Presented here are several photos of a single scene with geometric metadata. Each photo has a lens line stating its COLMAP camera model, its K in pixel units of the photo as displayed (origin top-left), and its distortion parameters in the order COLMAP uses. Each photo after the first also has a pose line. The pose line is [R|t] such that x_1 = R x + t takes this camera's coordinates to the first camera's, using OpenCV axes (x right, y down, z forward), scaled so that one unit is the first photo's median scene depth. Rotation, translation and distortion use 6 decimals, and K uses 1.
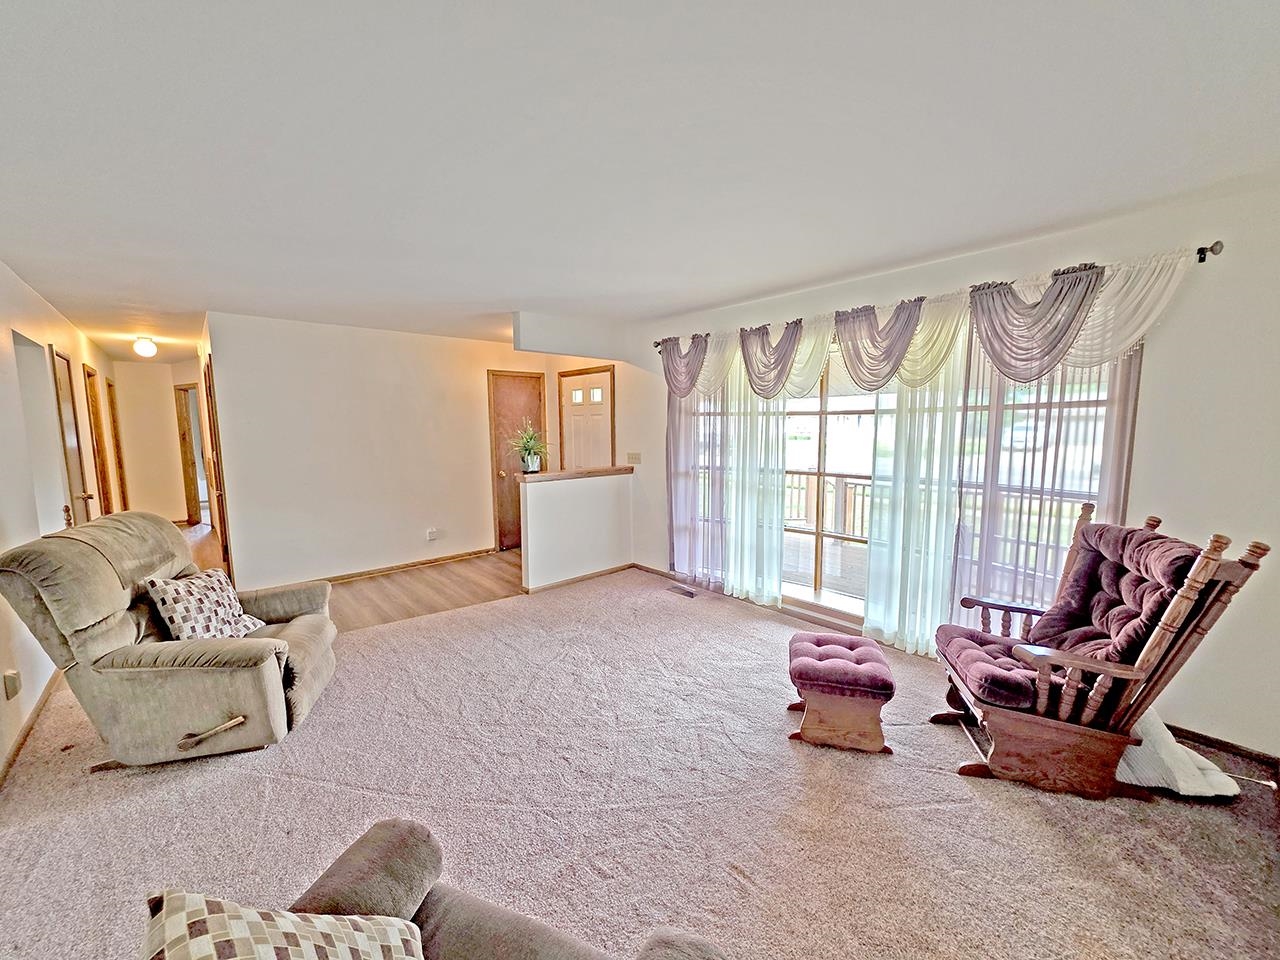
lens RADIAL K [[509.9, 0, 644.3], [0, 509.9, 484.1], [0, 0, 1]] dist [-0.004576, 0.001663]
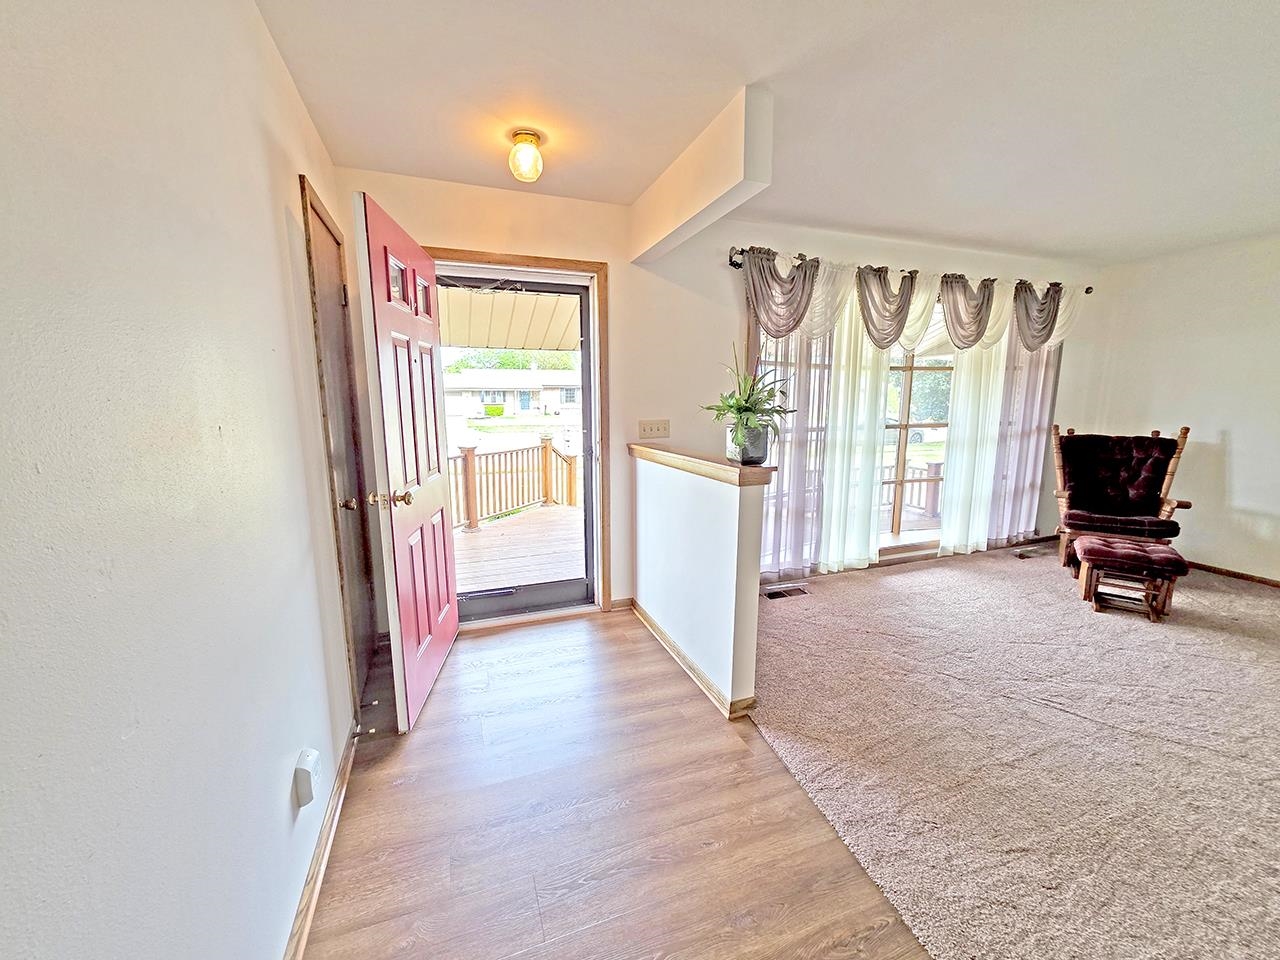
lens RADIAL K [[509.9, 0, 638.6], [0, 509.9, 479.1], [0, 0, 1]] dist [-0.004576, 0.001663]
pose [[0.367731, -0.150202, 0.917722, -0.825223], [0.106297, 0.987190, 0.118979, -0.091352], [-0.923837, 0.053798, 0.378986, 1.073113]]
